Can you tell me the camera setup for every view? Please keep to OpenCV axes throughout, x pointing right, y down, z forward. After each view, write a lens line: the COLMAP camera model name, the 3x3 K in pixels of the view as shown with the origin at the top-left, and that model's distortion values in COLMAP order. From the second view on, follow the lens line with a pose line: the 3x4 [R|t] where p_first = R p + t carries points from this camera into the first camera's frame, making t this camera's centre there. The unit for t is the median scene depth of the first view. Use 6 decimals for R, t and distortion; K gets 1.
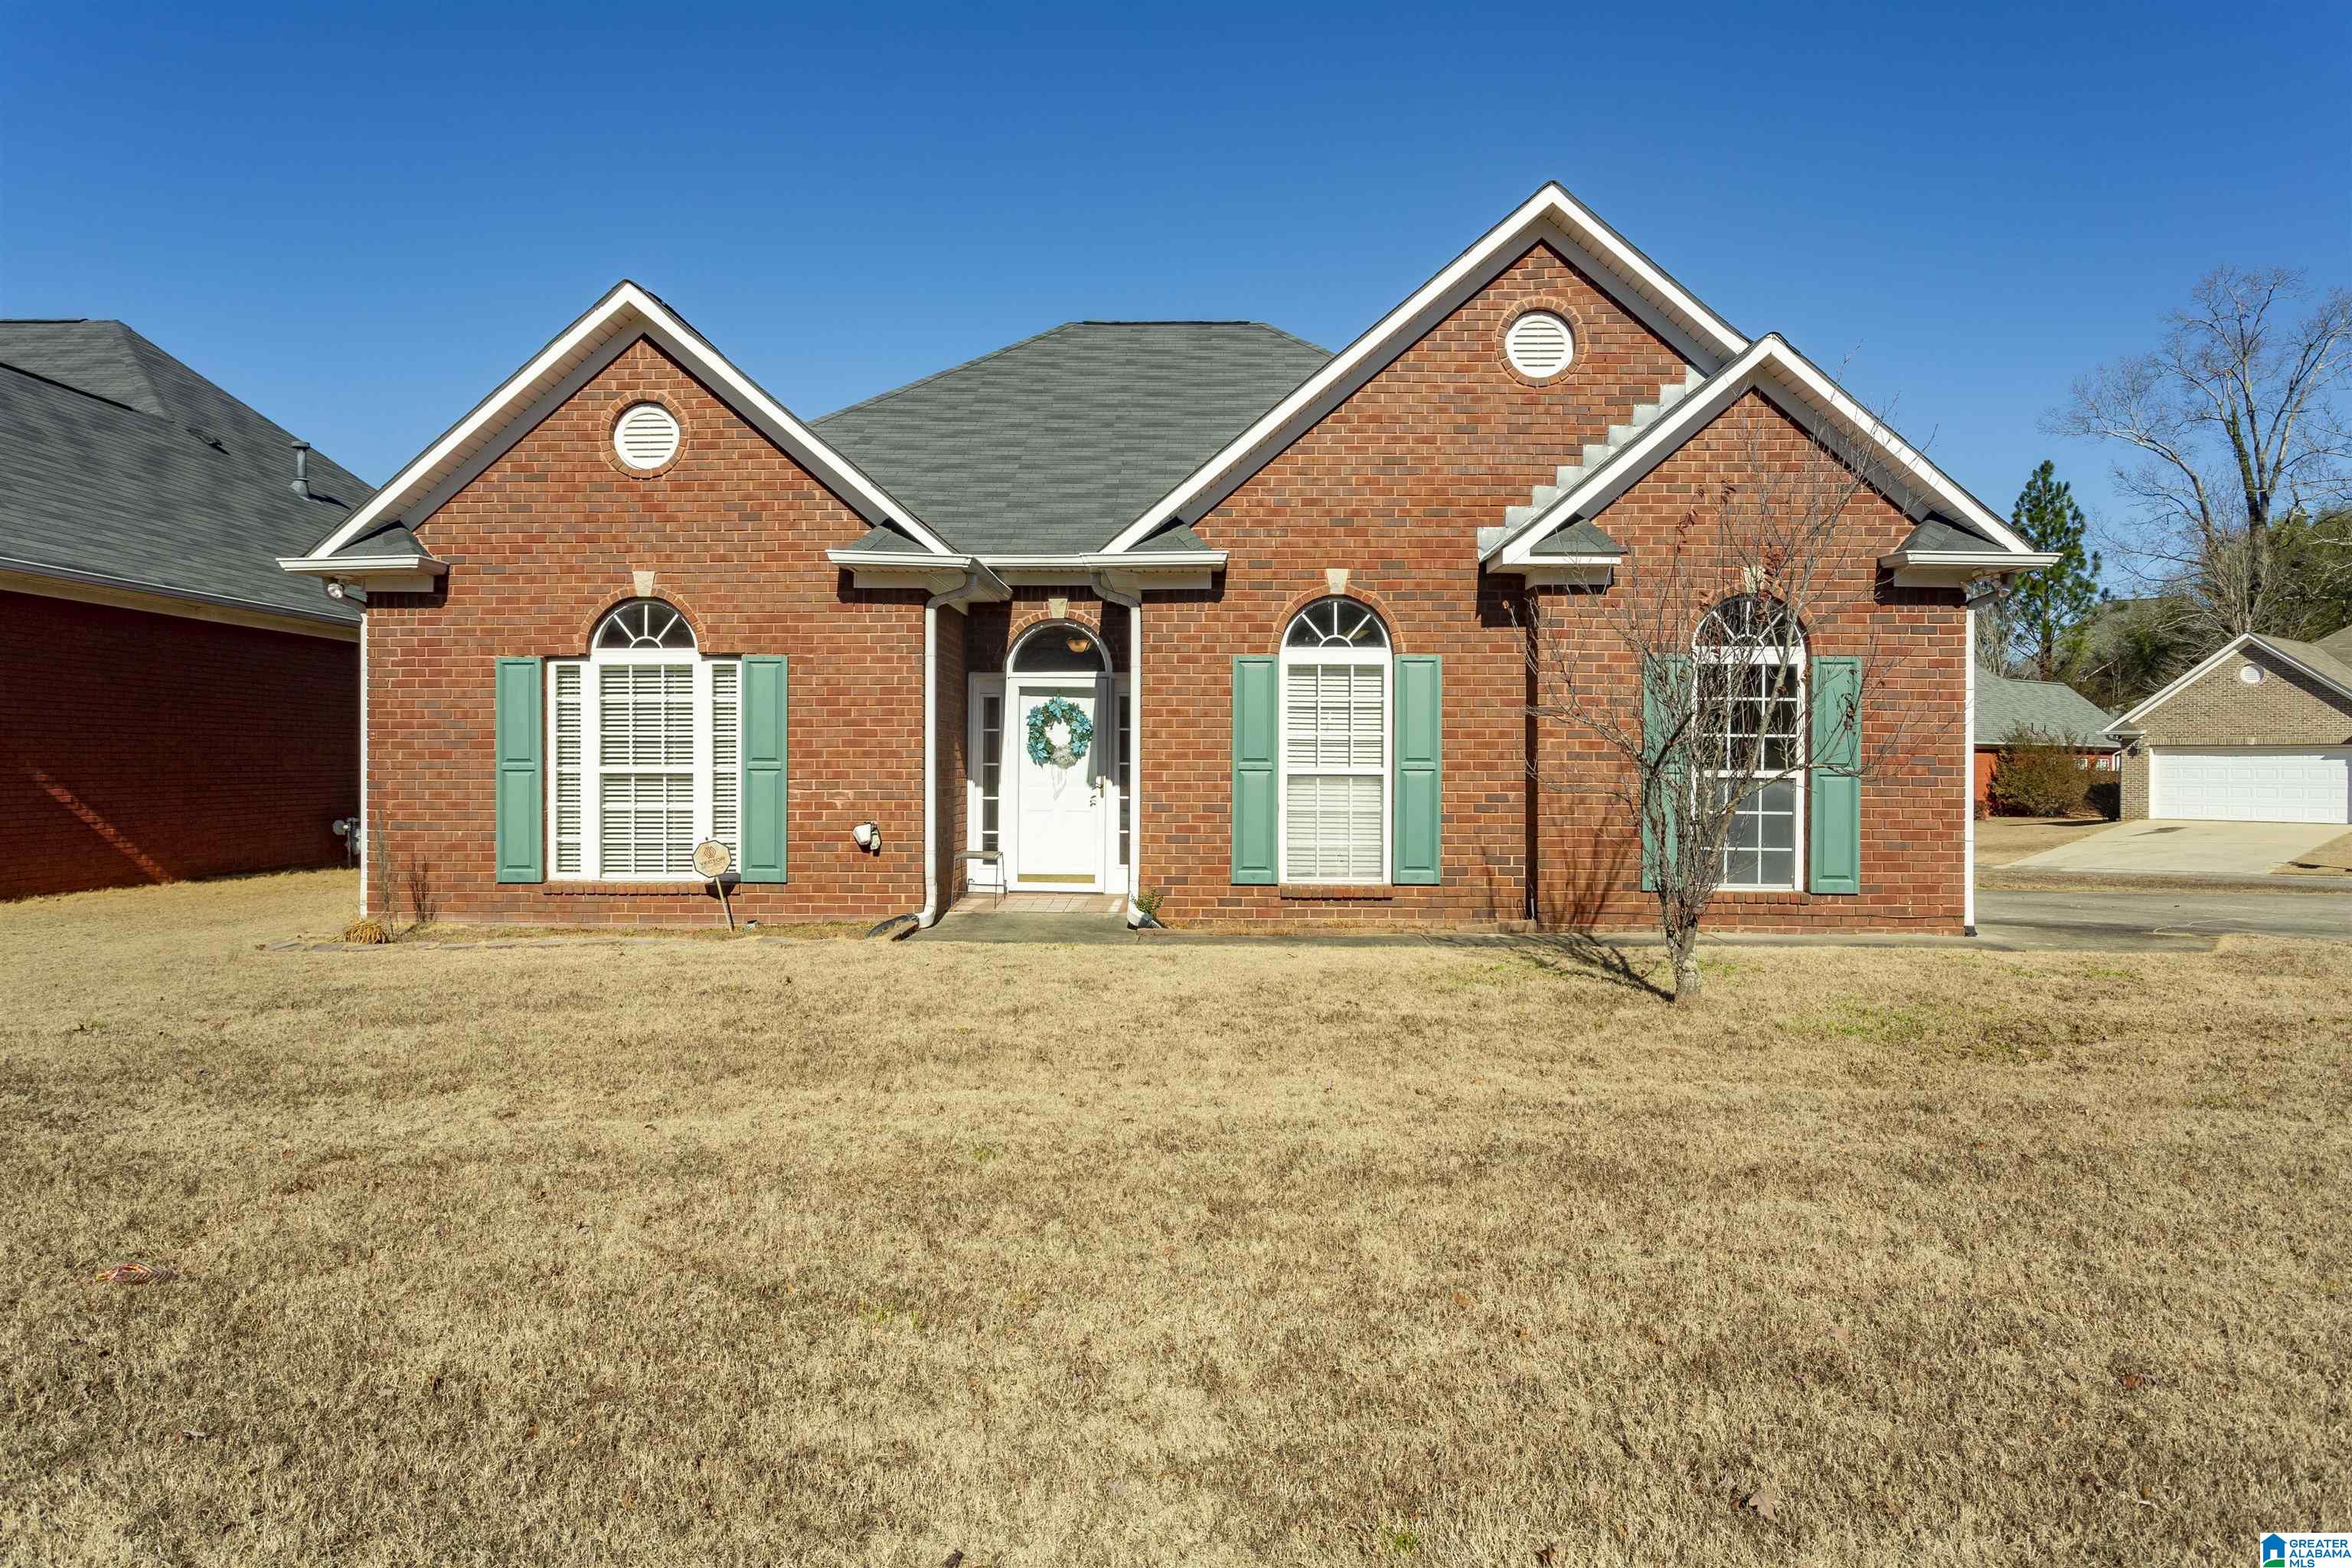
lens RADIAL K [[1448.9, 0, 1177.9], [0, 1448.9, 777.0], [0, 0, 1]] dist [-0.004003, -0.000907]
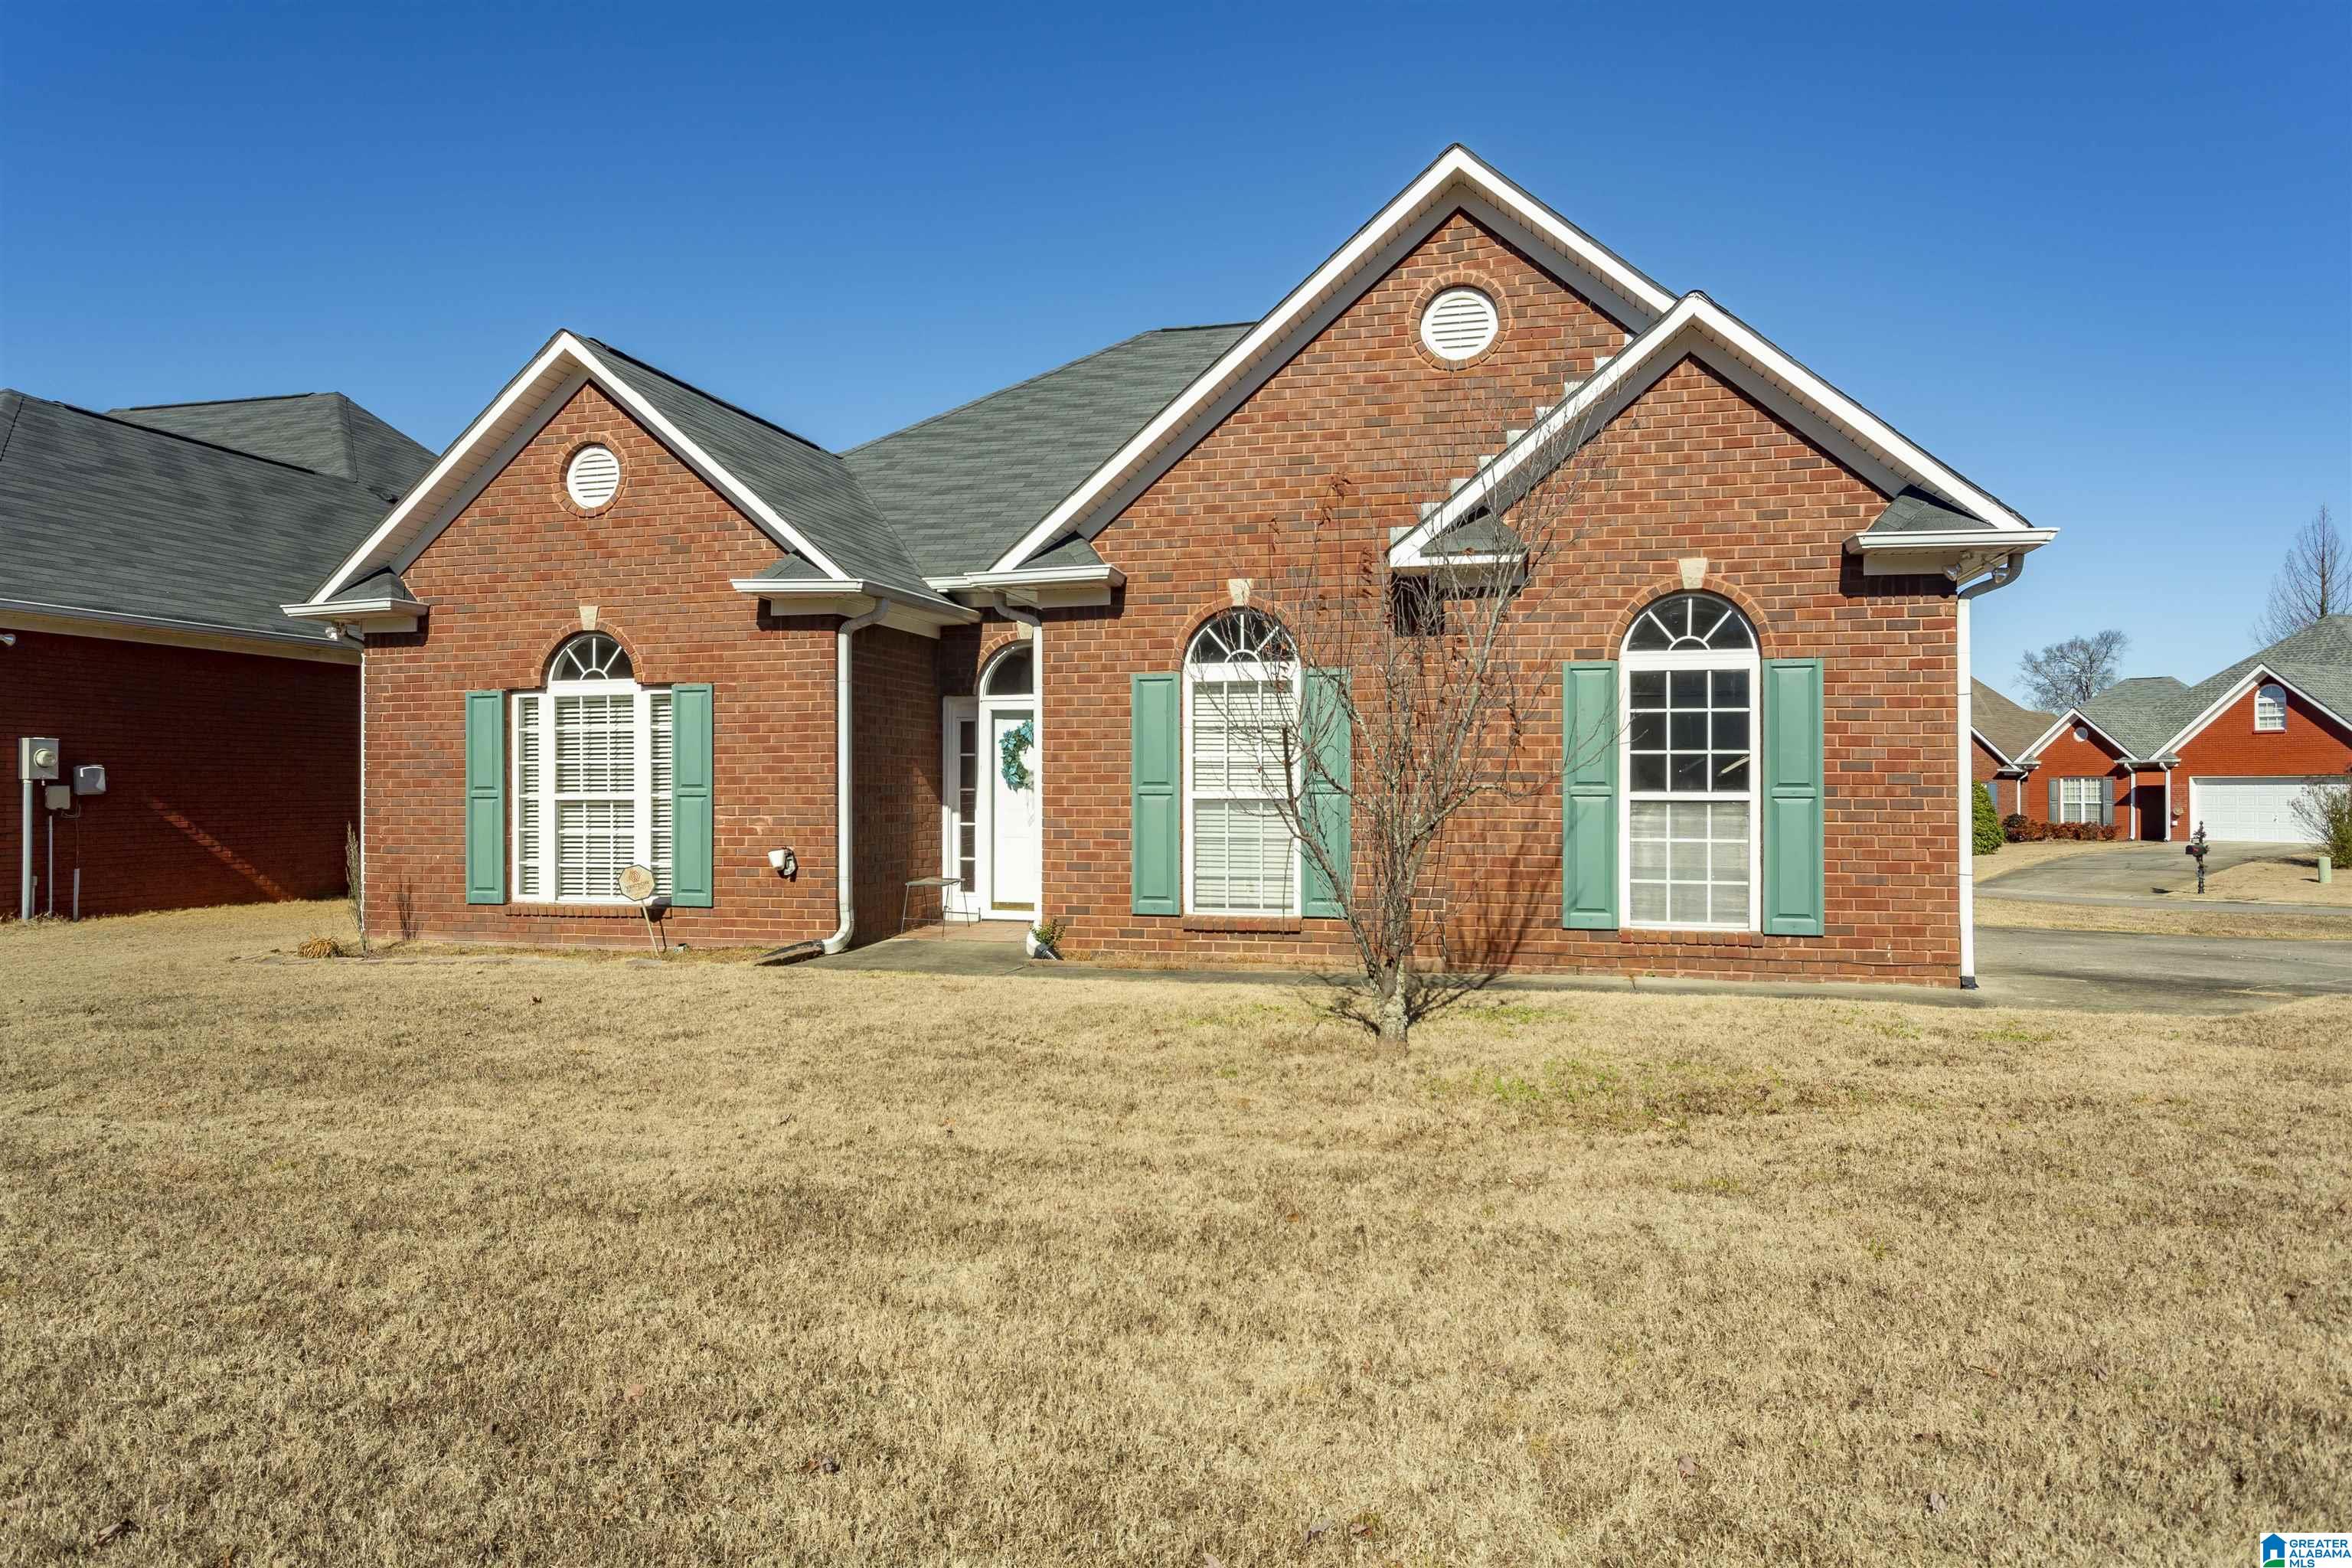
lens RADIAL K [[1525.8, 0, 1176.0], [0, 1525.8, 784.0], [0, 0, 1]] dist [-0.001072, 0.000182]
pose [[0.972585, -0.006131, -0.232467, 0.296974], [0.003270, 0.999914, -0.012690, 0.001240], [0.232524, 0.011582, 0.972522, 0.032691]]
